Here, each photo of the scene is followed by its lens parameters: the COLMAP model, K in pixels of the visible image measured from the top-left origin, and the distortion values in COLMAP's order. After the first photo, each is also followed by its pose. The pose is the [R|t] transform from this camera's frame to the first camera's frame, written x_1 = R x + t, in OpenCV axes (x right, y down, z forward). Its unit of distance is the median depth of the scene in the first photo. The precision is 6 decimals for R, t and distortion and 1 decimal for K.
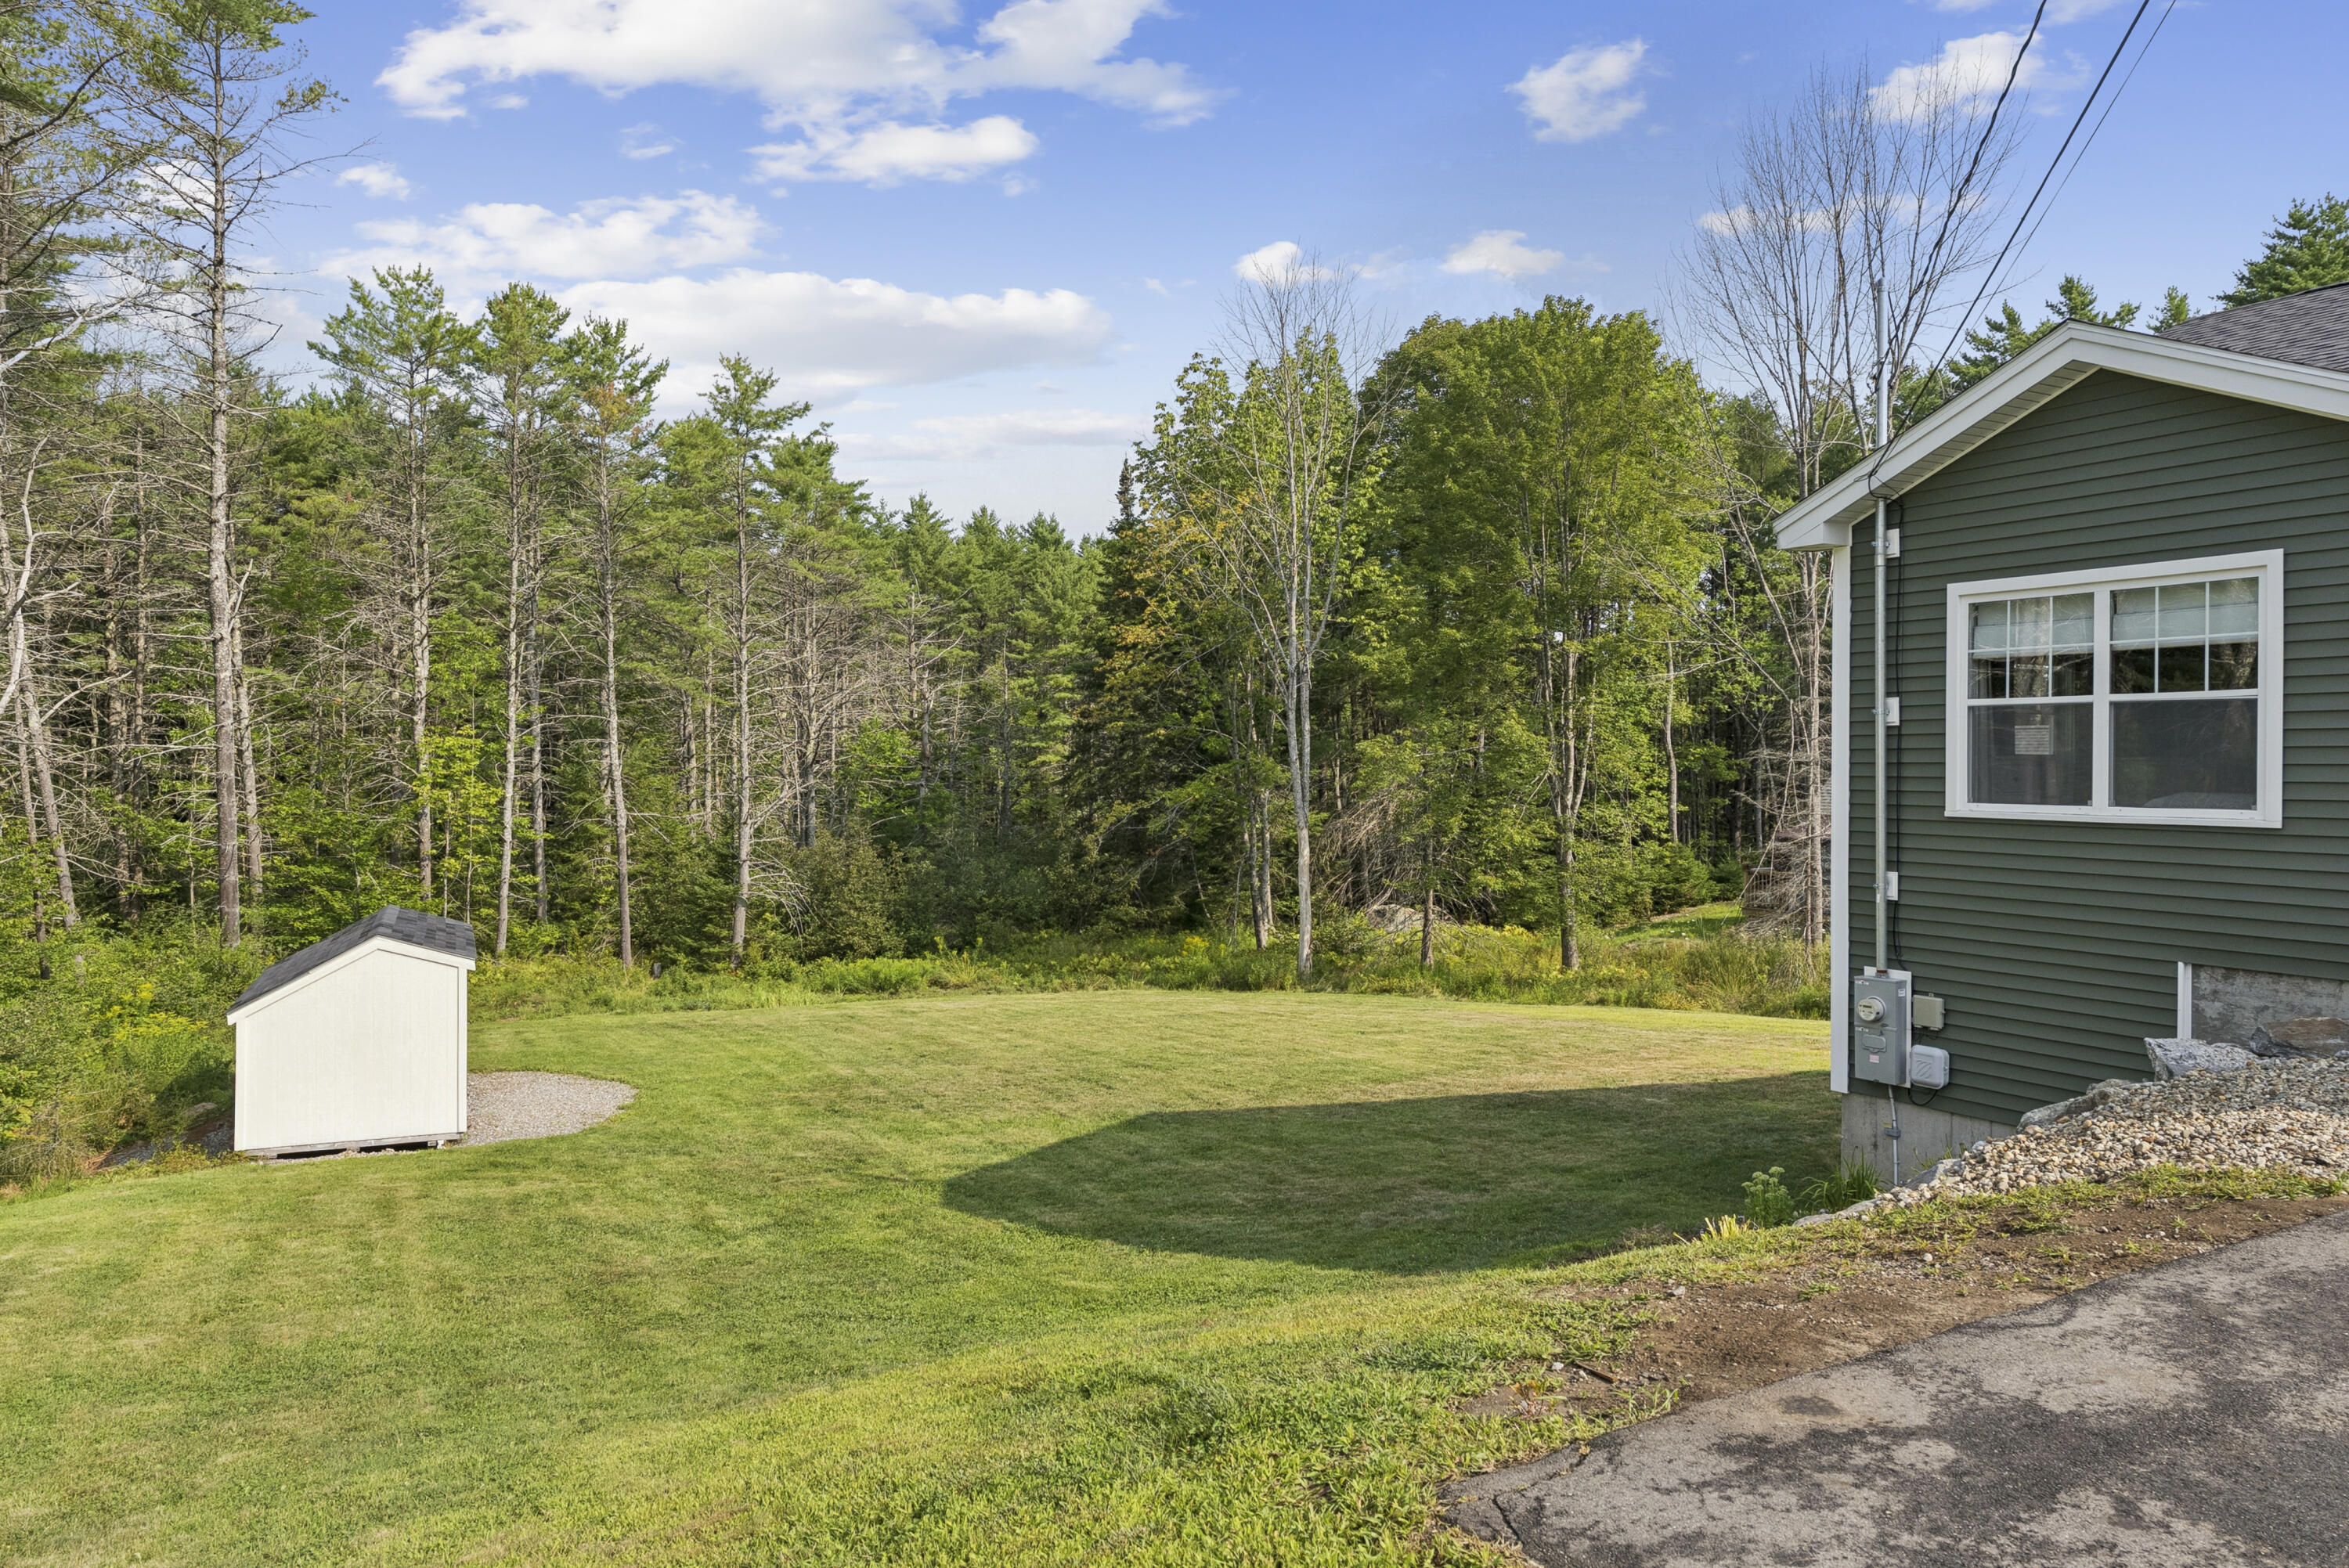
lens RADIAL K [[1658.2, 0, 1174.5], [0, 1658.2, 784.0], [0, 0, 1]] dist [0.006822, -0.001171]
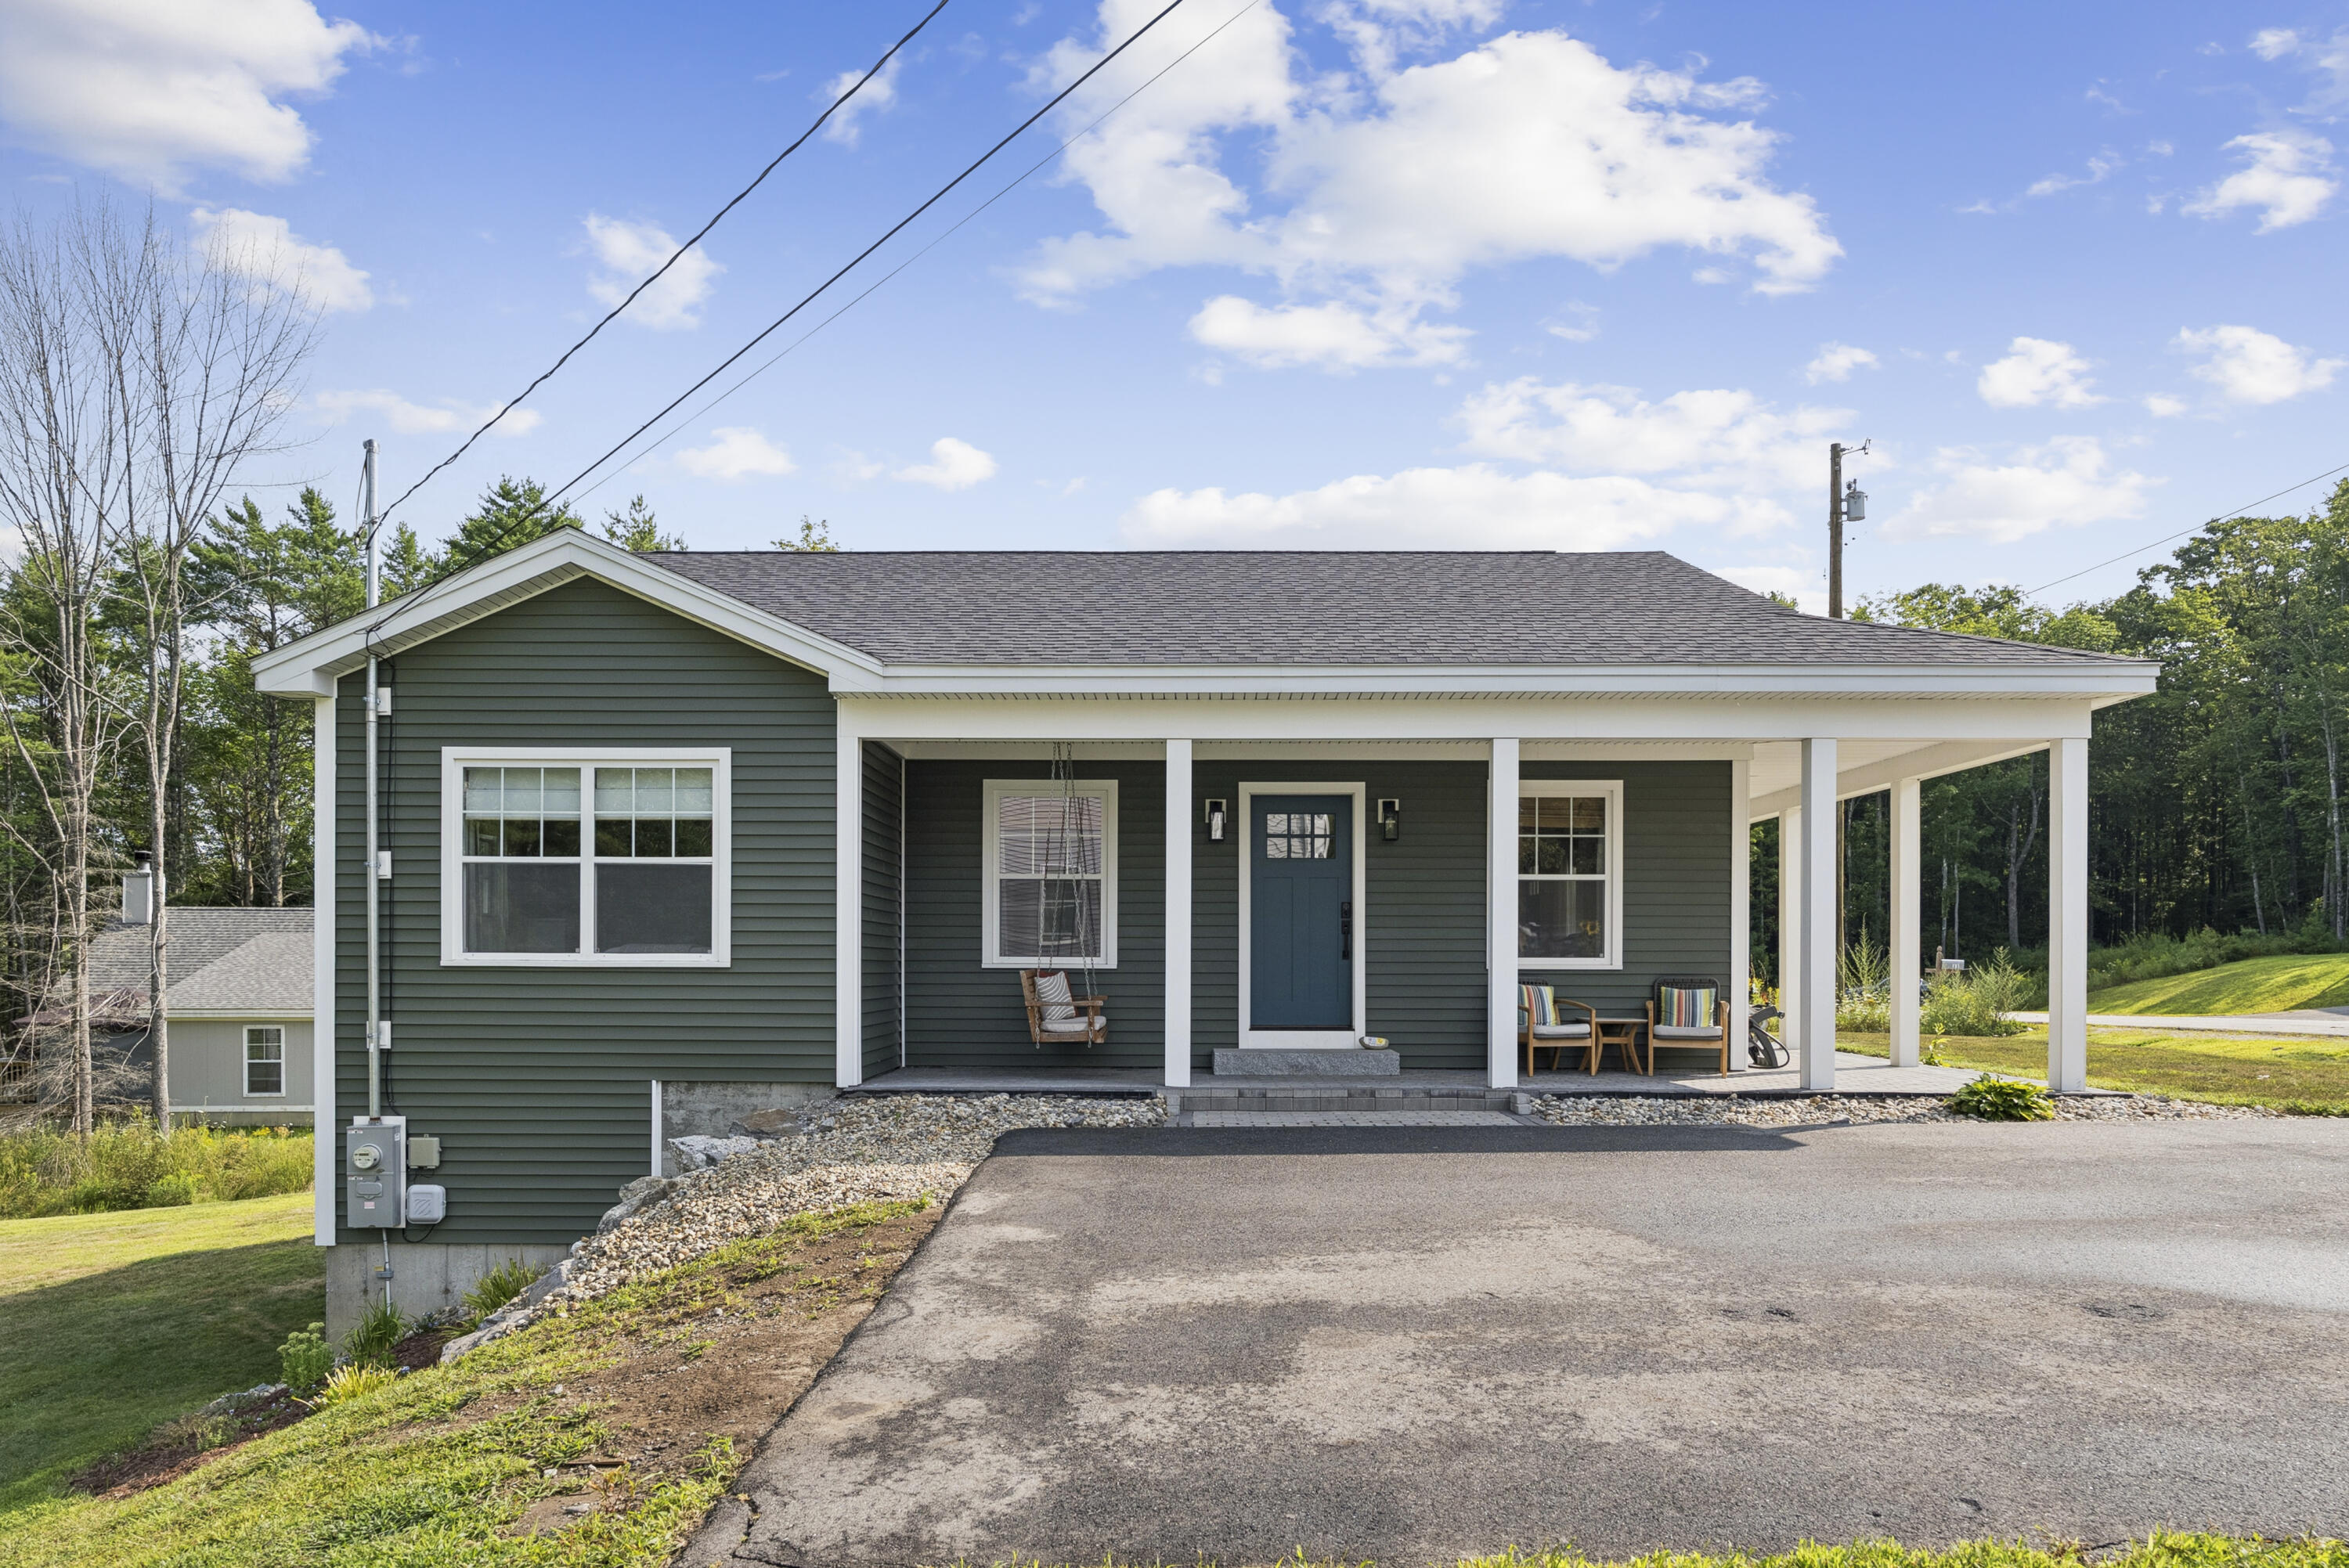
lens RADIAL K [[1507.2, 0, 1233.5], [0, 1507.2, 986.5], [0, 0, 1]] dist [-0.000452, -0.000493]
pose [[0.469055, -0.018989, 0.882965, -0.149004], [0.012651, 0.999811, 0.014781, 0.024788], [-0.883078, 0.004237, 0.469206, 0.098360]]
